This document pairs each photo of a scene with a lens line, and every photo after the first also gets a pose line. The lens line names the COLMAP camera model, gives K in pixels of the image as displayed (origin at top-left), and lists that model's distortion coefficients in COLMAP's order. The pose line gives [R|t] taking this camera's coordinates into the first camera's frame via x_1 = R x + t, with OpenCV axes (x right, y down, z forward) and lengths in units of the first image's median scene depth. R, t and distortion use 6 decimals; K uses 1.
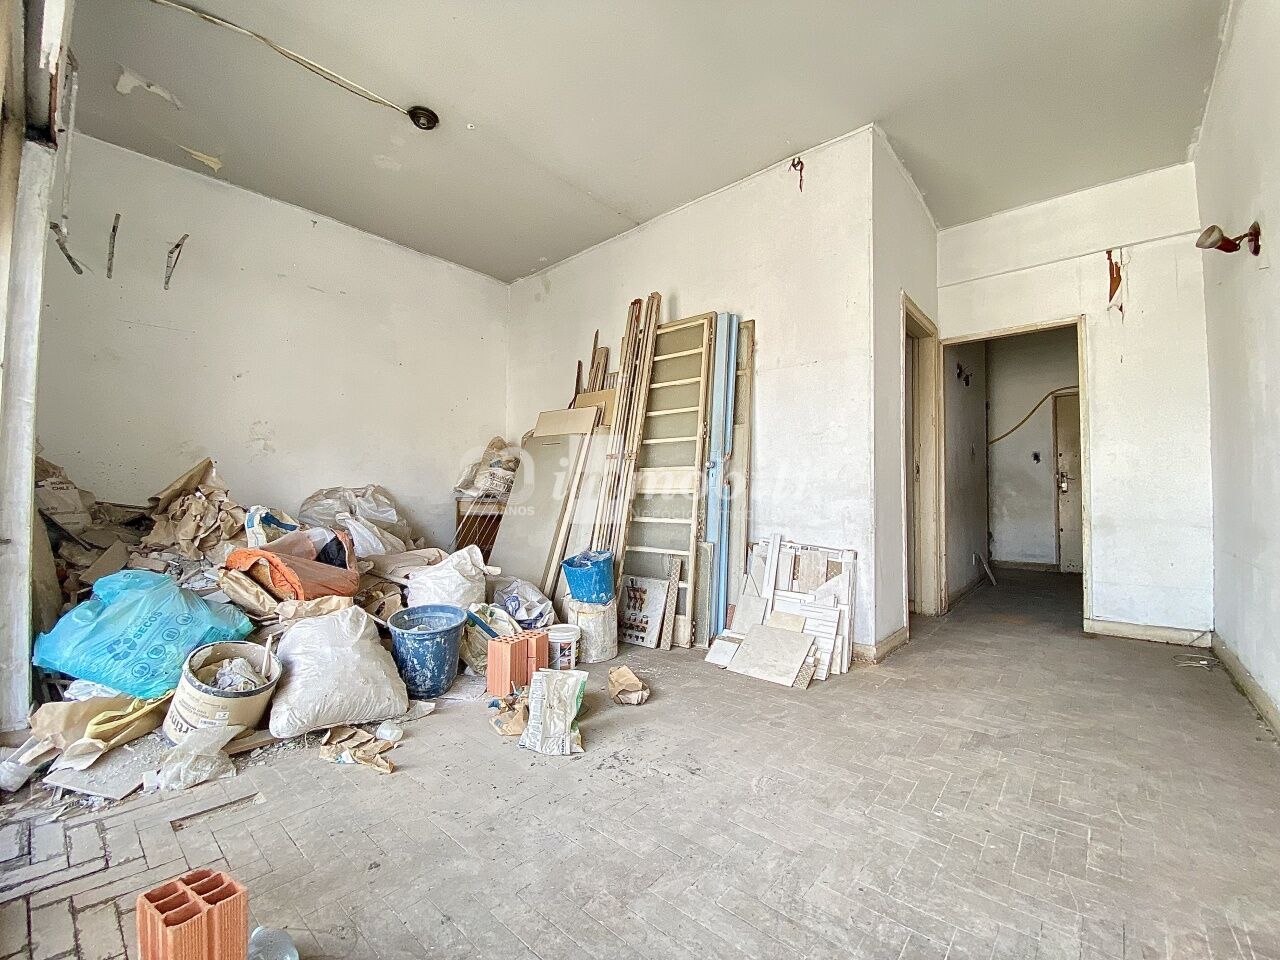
lens RADIAL K [[524.0, 0, 616.4], [0, 524.0, 480.8], [0, 0, 1]] dist [0.017901, -0.016791]
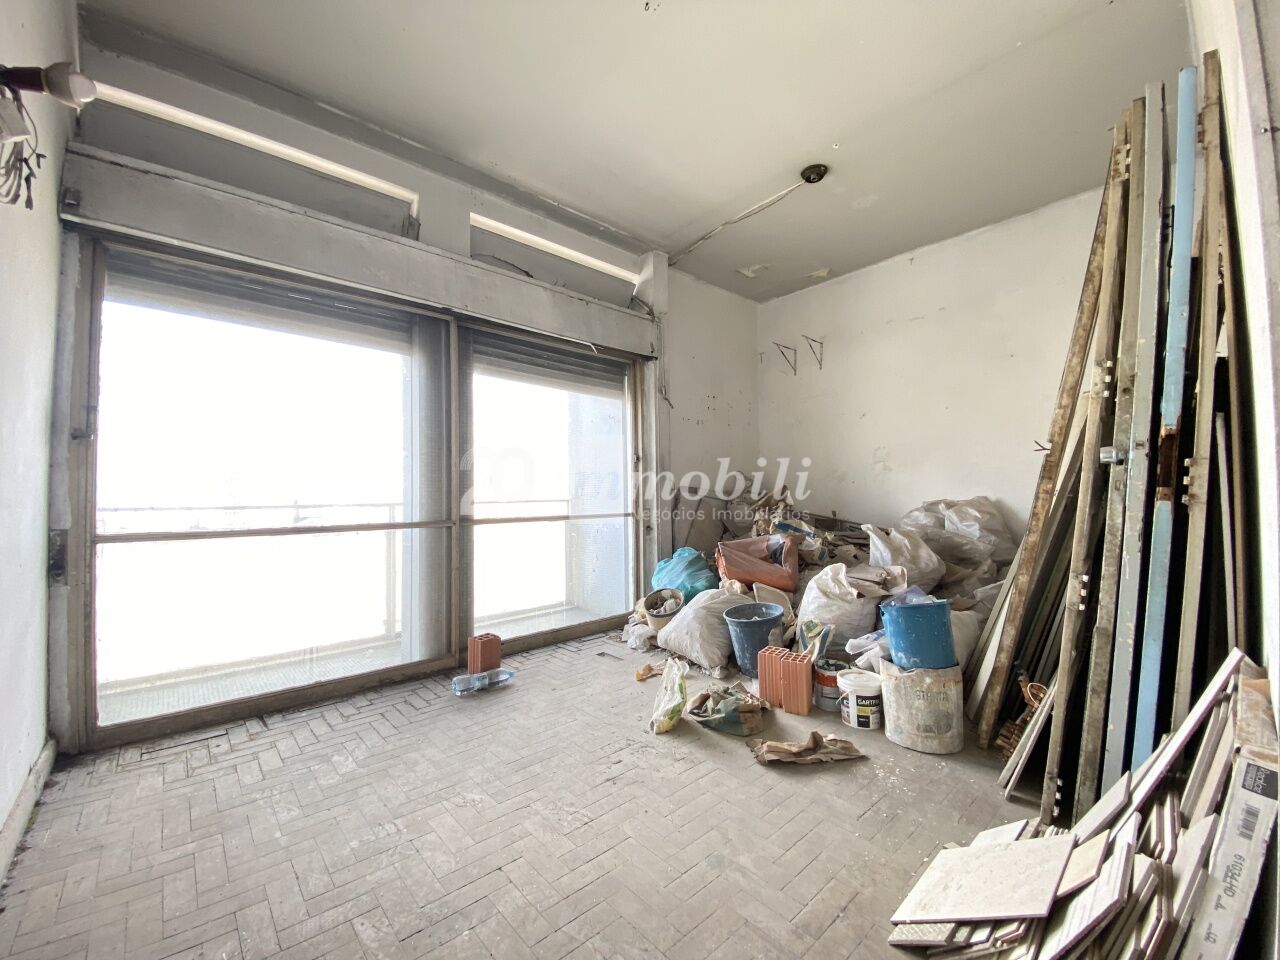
lens RADIAL K [[517.4, 0, 640.0], [0, 517.4, 480.0], [0, 0, 1]] dist [-0.000534, -0.000043]
pose [[-0.102375, -0.038622, -0.993996, 0.647223], [0.038312, 0.998351, -0.042737, -0.008331], [0.994008, -0.042458, -0.100727, 0.629612]]
